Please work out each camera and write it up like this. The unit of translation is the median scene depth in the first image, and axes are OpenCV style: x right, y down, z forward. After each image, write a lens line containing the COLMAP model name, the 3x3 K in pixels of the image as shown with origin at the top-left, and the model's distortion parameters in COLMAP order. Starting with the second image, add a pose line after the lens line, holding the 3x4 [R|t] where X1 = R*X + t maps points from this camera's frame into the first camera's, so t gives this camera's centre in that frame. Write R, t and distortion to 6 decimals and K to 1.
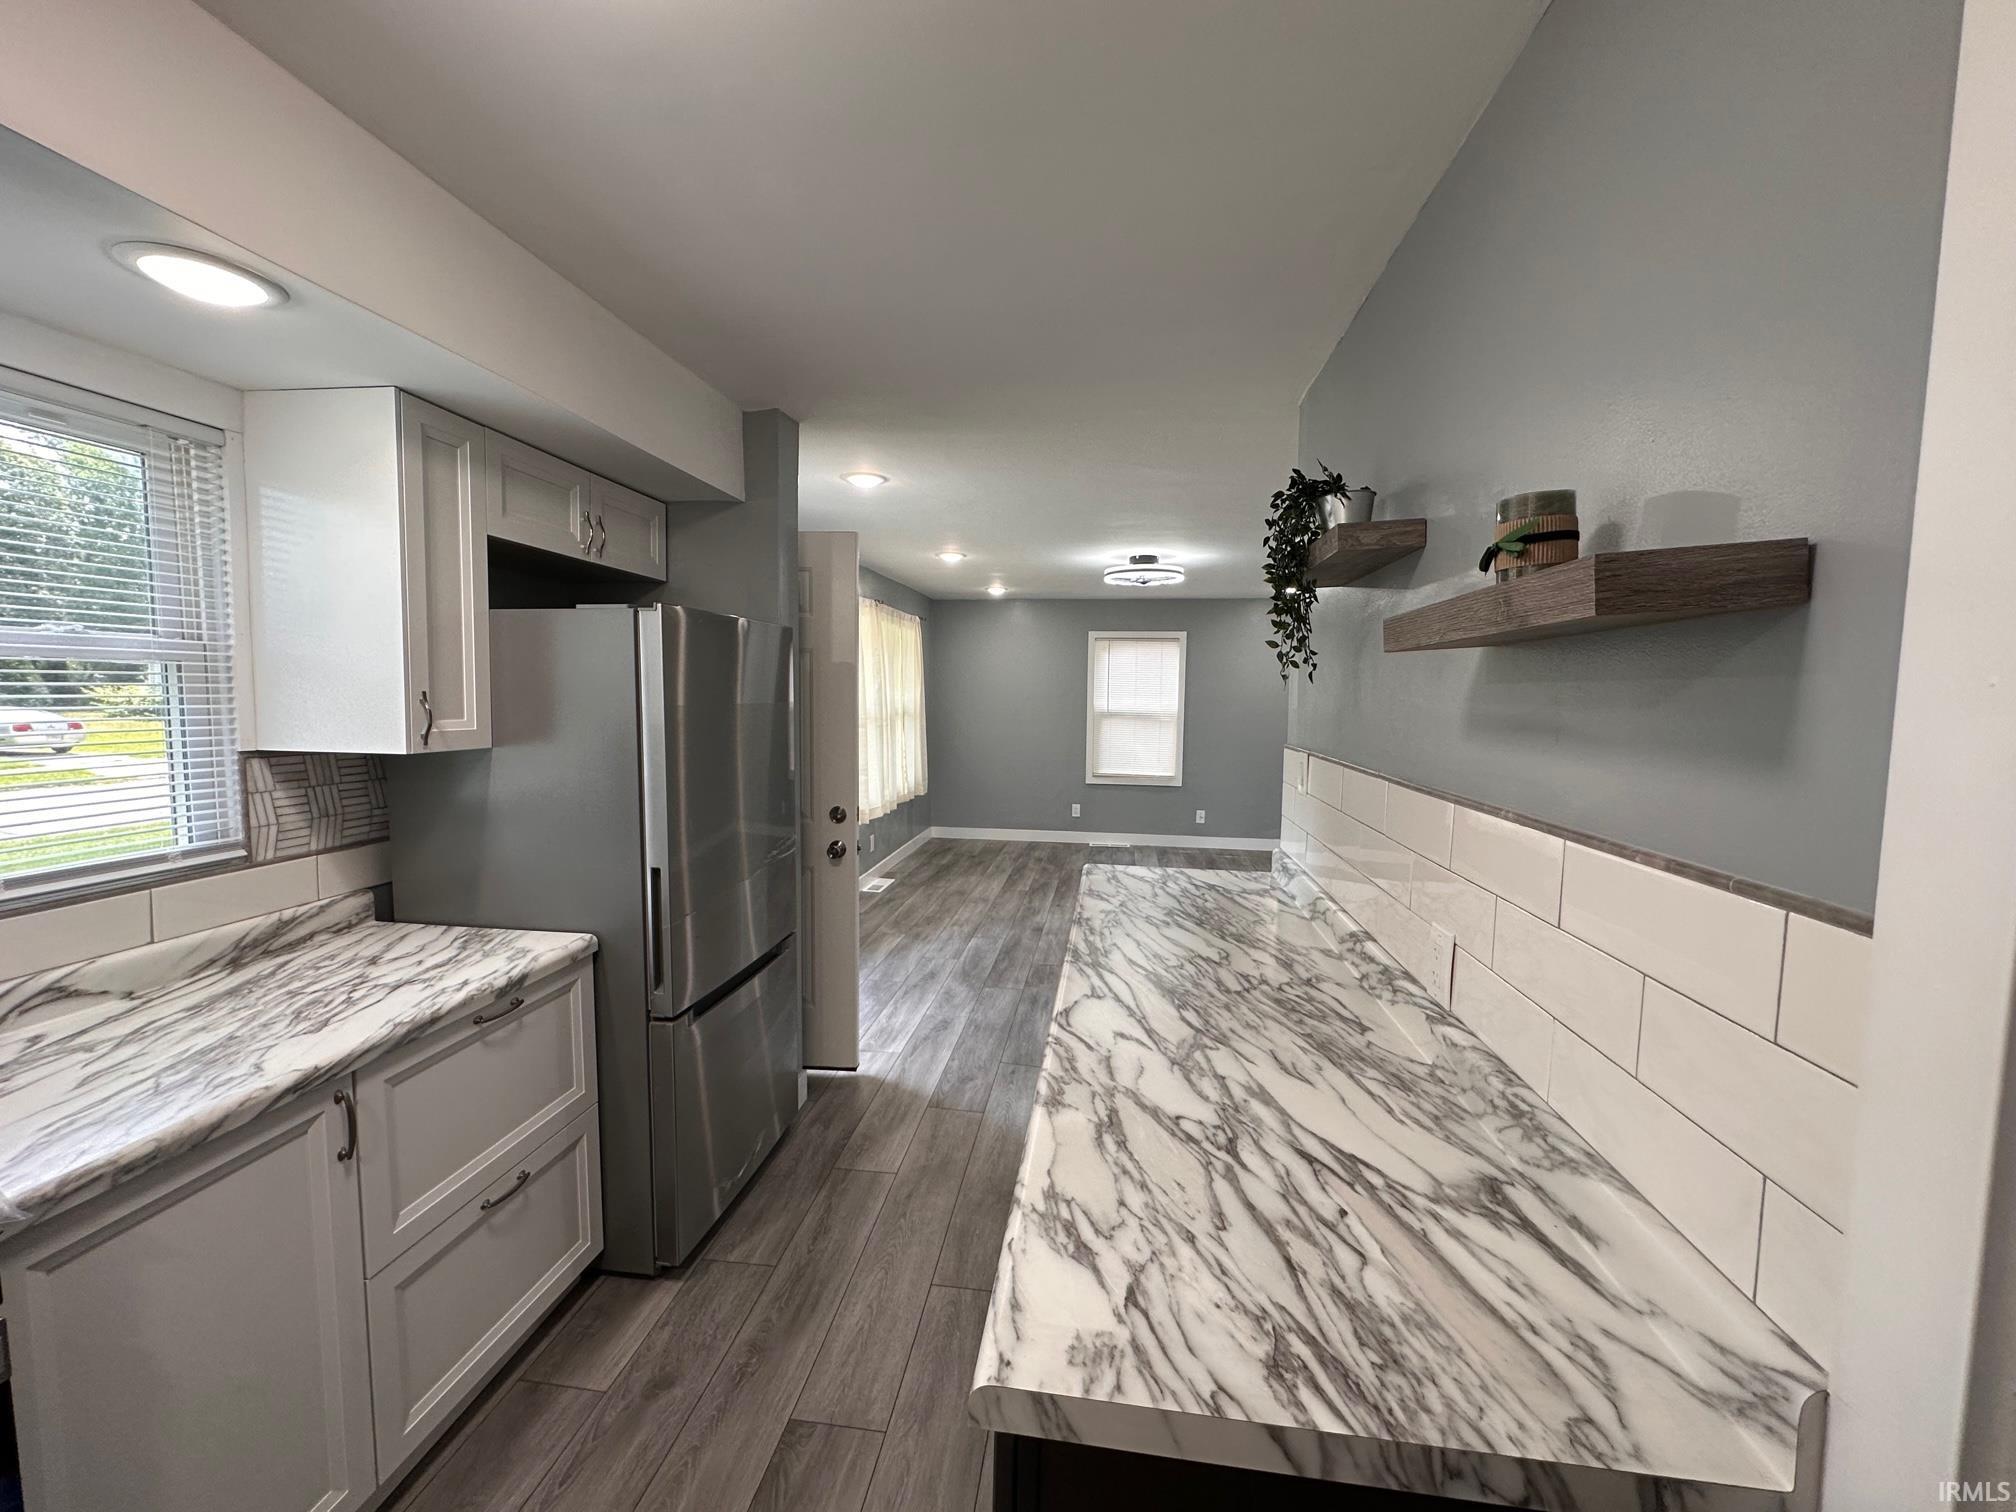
lens RADIAL K [[803.4, 0, 1010.3], [0, 803.4, 754.2], [0, 0, 1]] dist [-0.002482, 0.001179]
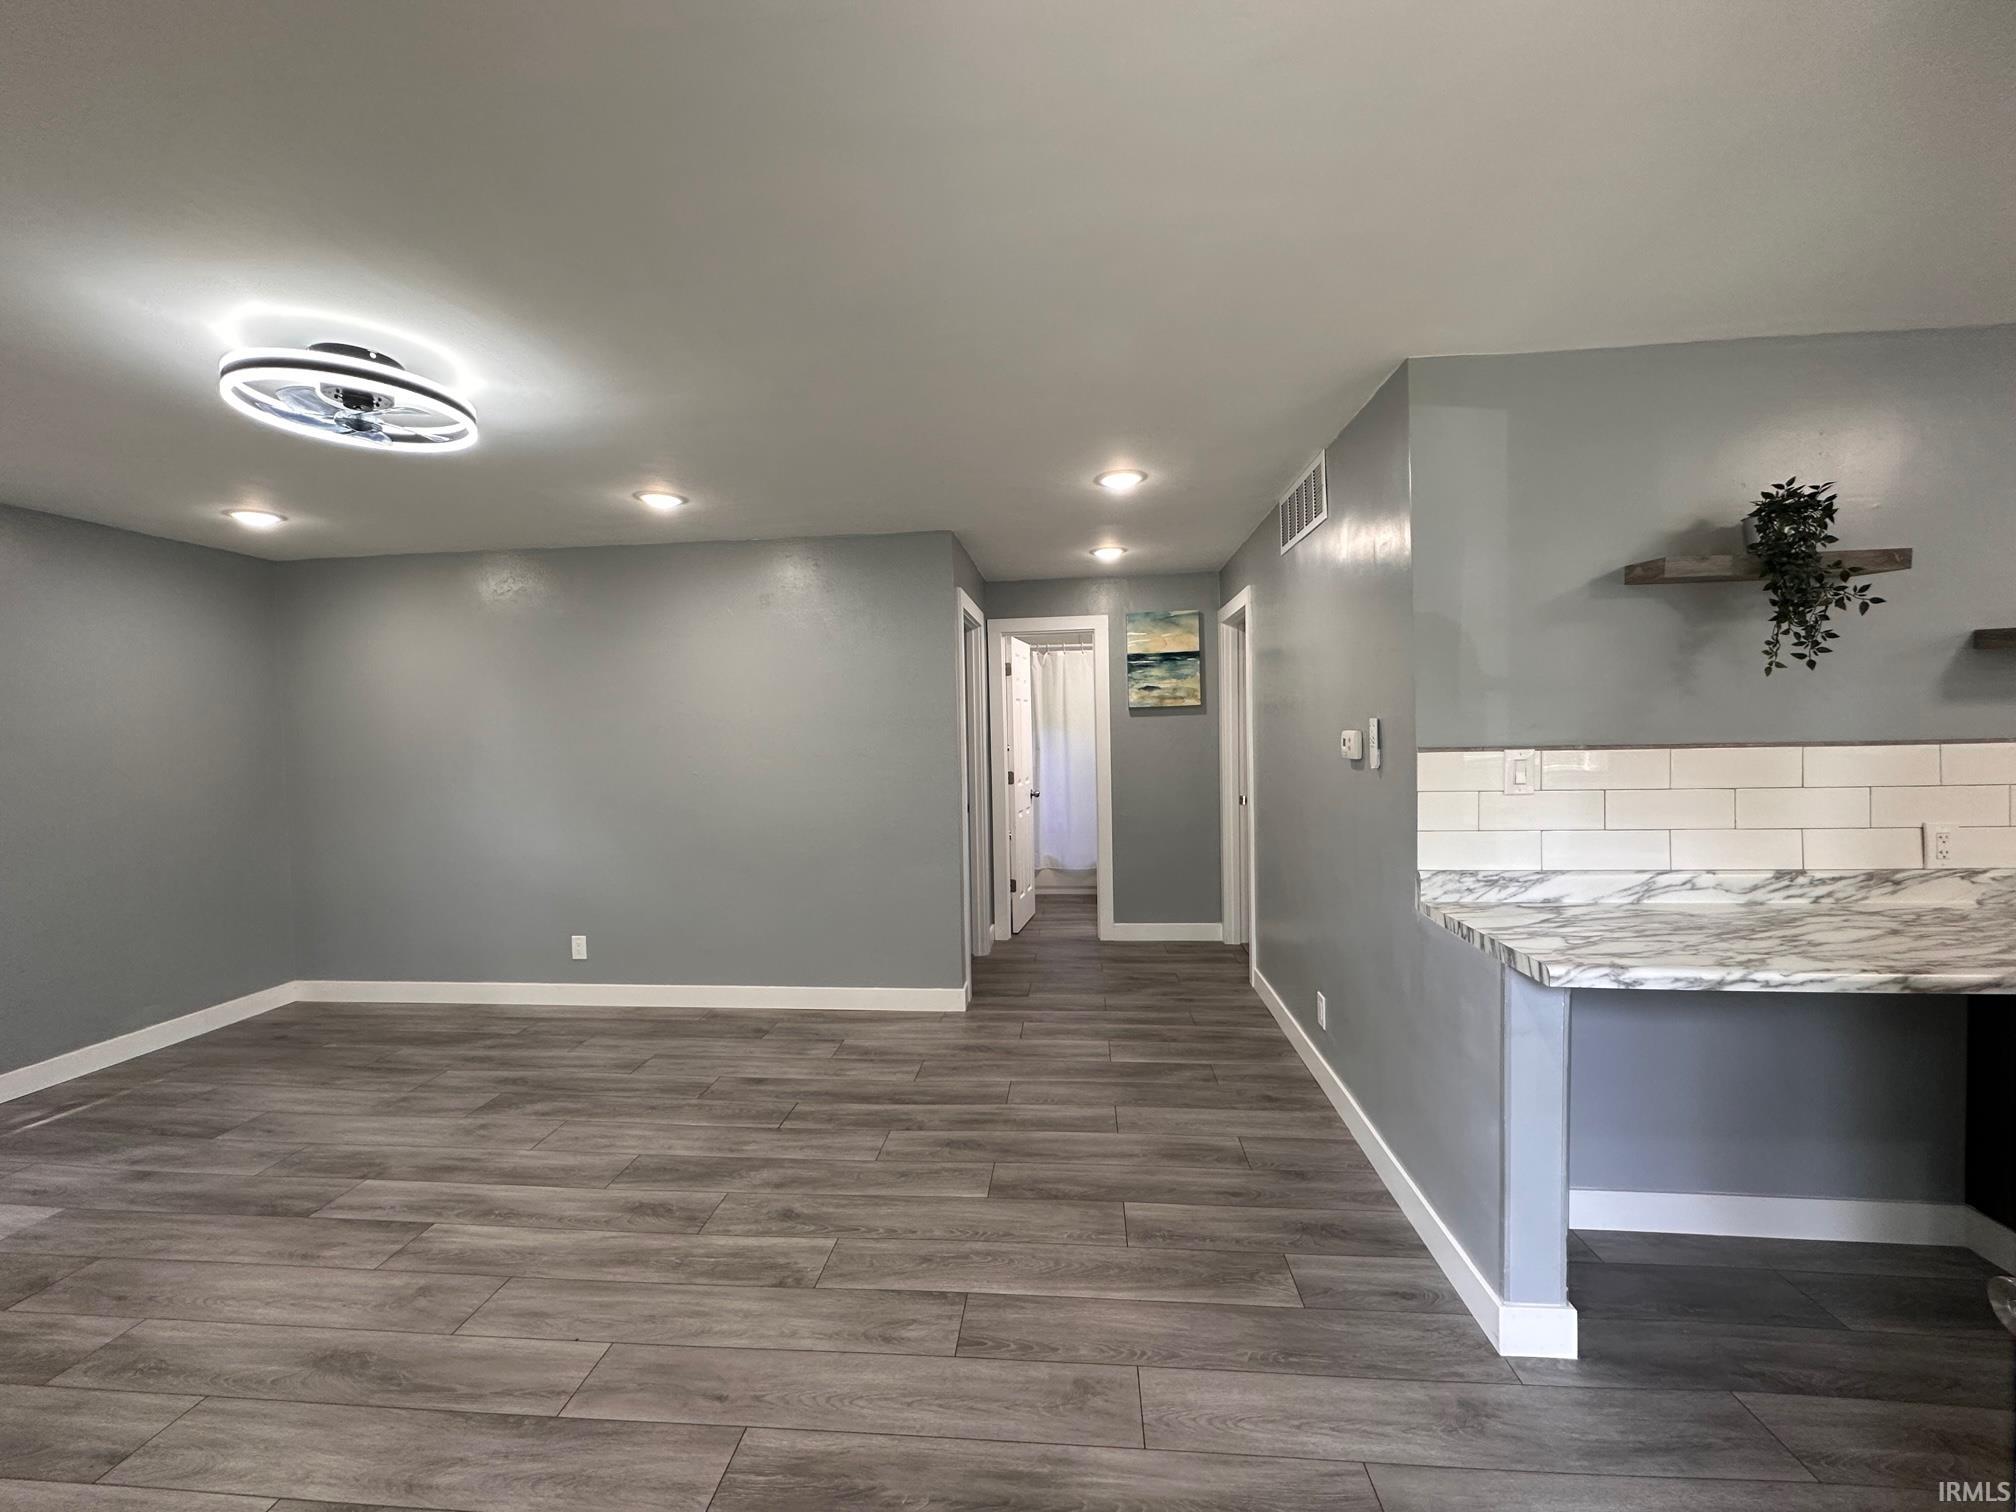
lens RADIAL K [[803.4, 0, 1010.1], [0, 803.4, 754.3], [0, 0, 1]] dist [-0.002482, 0.001179]
pose [[-0.043879, -0.043674, 0.998082, -1.353982], [0.088226, 0.994971, 0.047416, -0.100263], [-0.995134, 0.090137, -0.039805, 2.187417]]
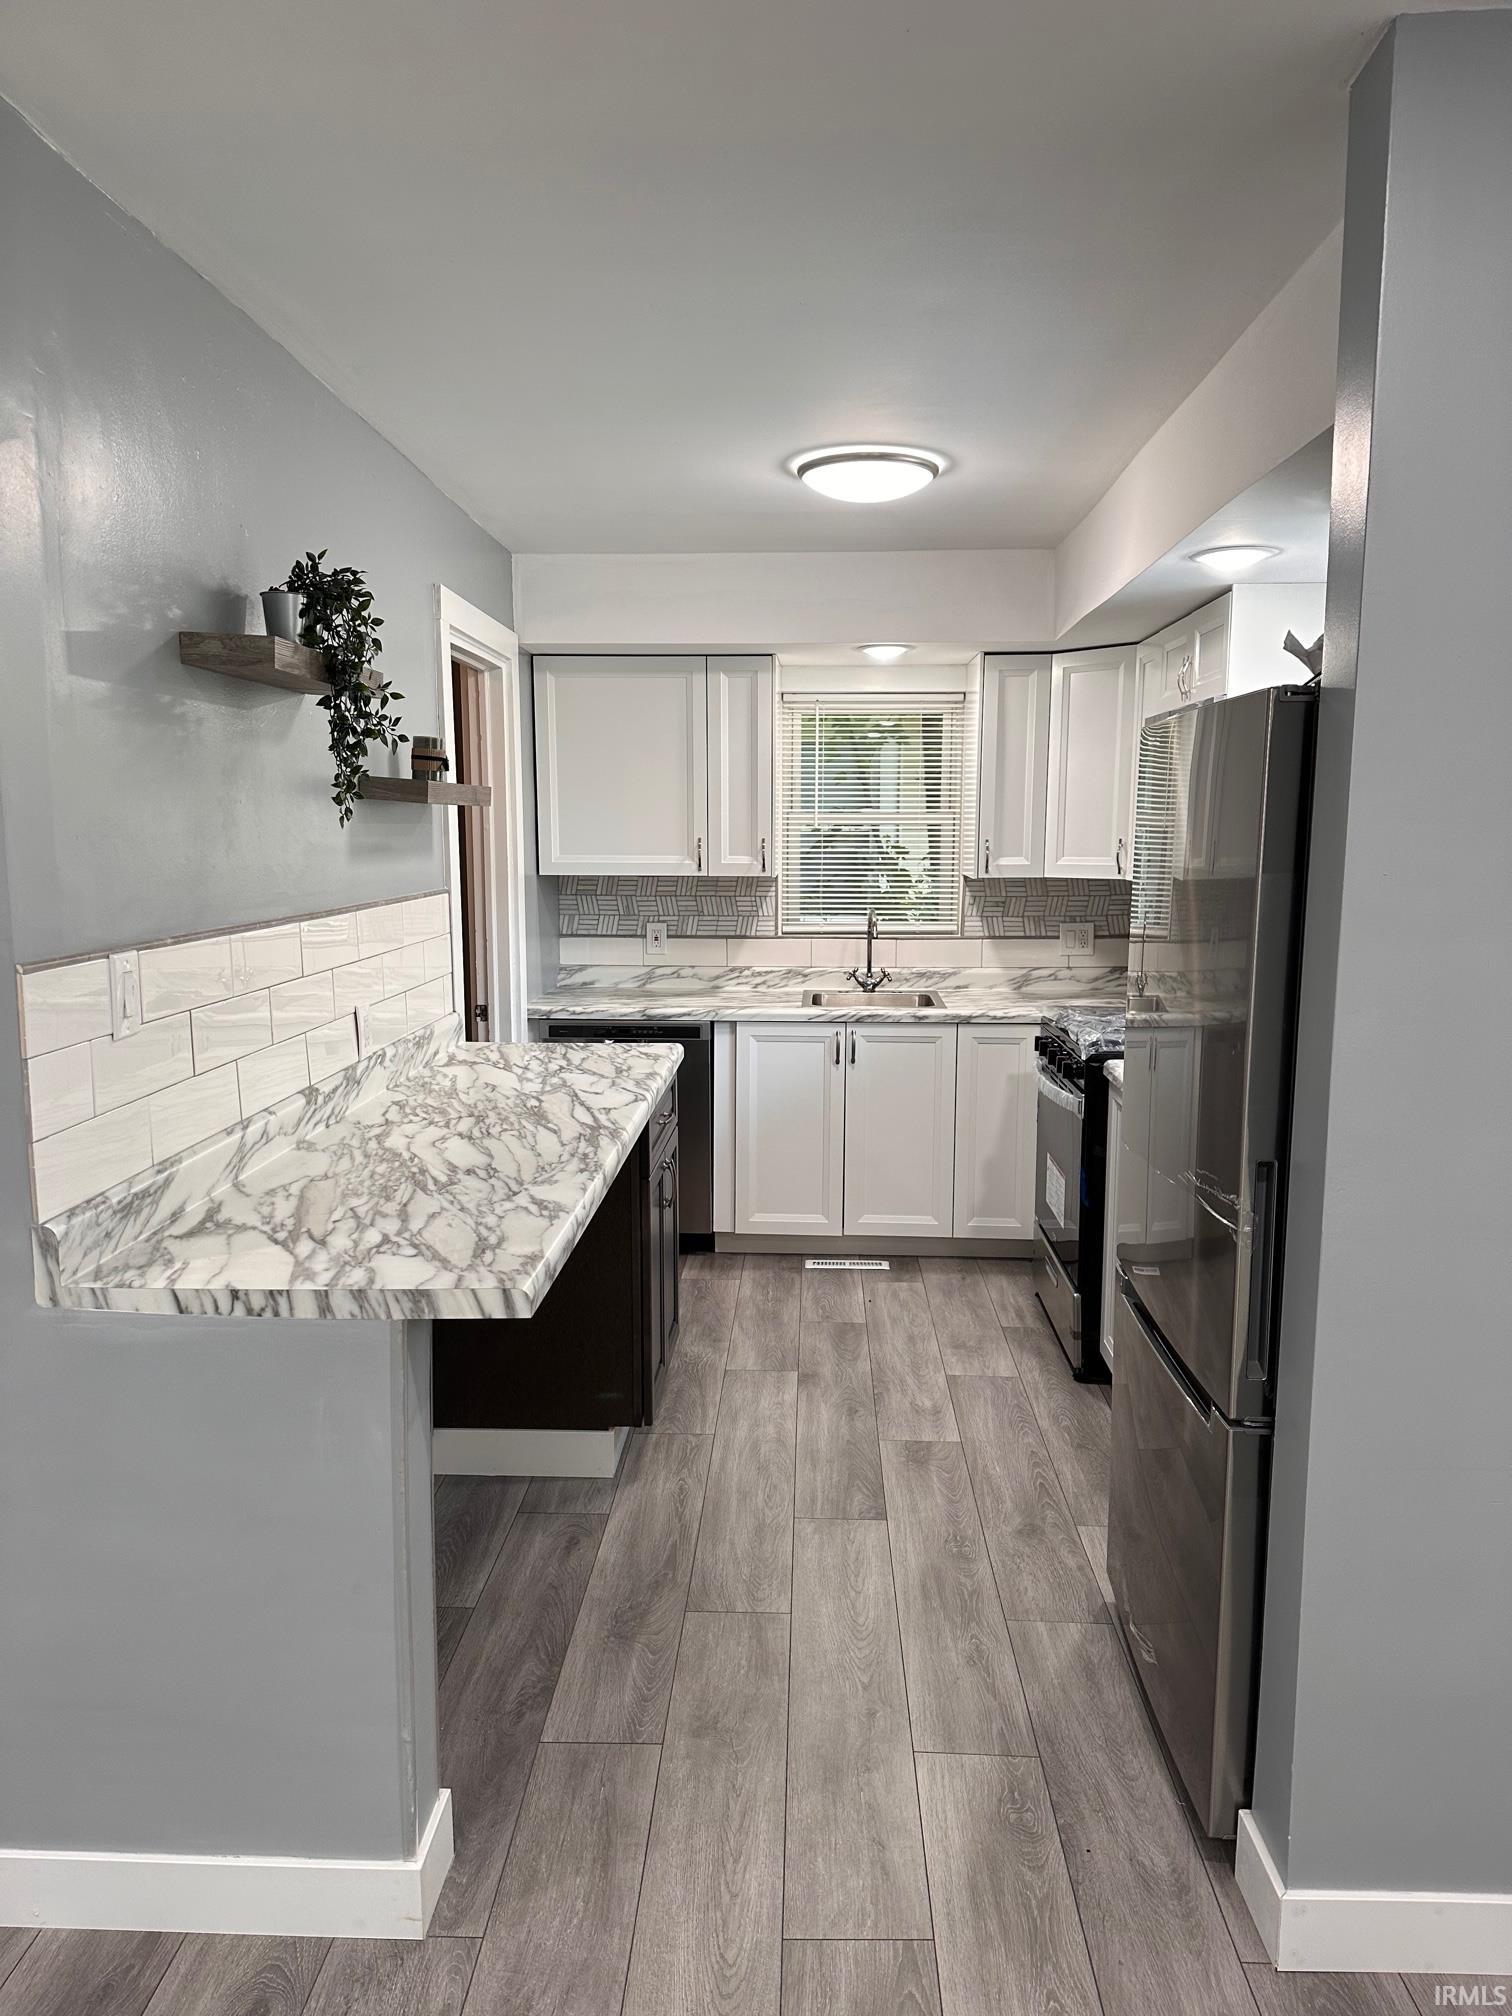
lens RADIAL K [[1421.2, 0, 761.2], [0, 1421.2, 1016.7], [0, 0, 1]] dist [0.087614, -0.119637]
pose [[-0.995733, -0.001508, -0.092270, -0.063692], [-0.020279, 0.979002, 0.202840, -0.228523], [0.090027, 0.203845, -0.974855, 2.811921]]
